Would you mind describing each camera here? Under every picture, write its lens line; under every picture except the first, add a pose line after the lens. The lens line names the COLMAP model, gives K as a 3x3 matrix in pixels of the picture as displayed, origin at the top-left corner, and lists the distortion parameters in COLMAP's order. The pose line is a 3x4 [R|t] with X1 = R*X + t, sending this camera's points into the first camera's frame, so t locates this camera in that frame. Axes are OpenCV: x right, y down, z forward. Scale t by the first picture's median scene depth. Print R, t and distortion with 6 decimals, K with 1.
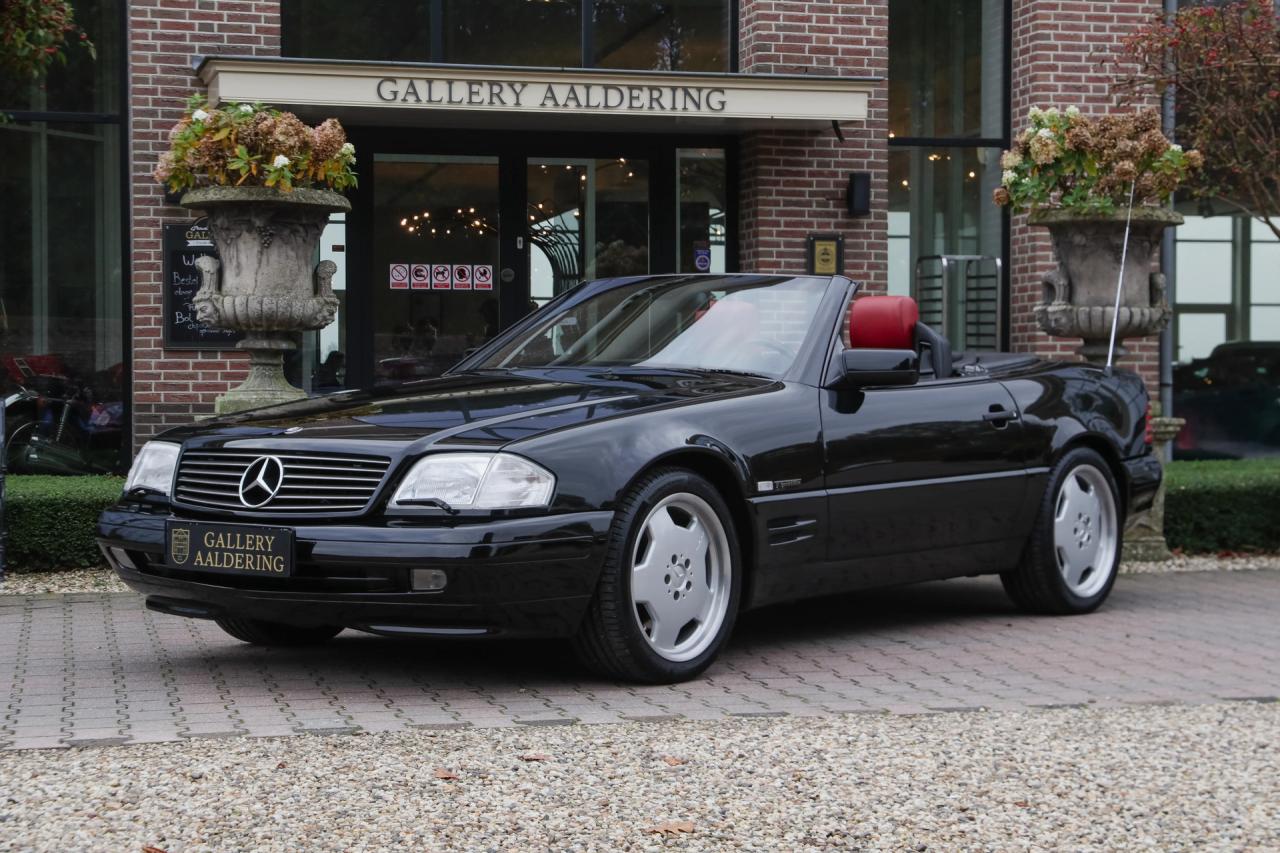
lens RADIAL K [[2682.9, 0, 684.7], [0, 2682.9, 503.9], [0, 0, 1]] dist [0.197118, 0.000000]
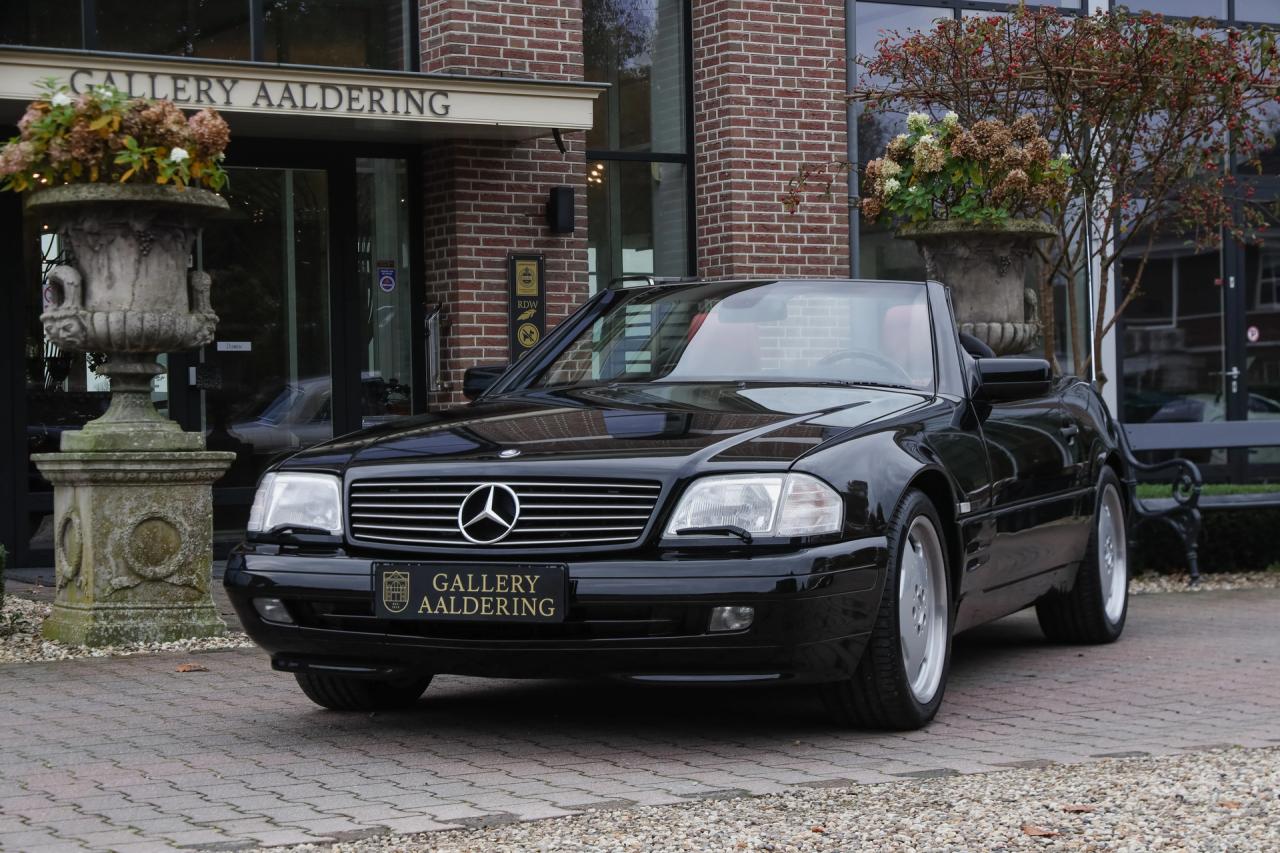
lens RADIAL K [[2829.4, 0, 677.5], [0, 2829.4, 493.0], [0, 0, 1]] dist [0.198291, 0.000000]
pose [[0.954886, -0.022839, 0.296094, -0.246335], [0.030043, 0.999352, -0.019805, 0.003257], [-0.295450, 0.027807, 0.954953, 0.080878]]
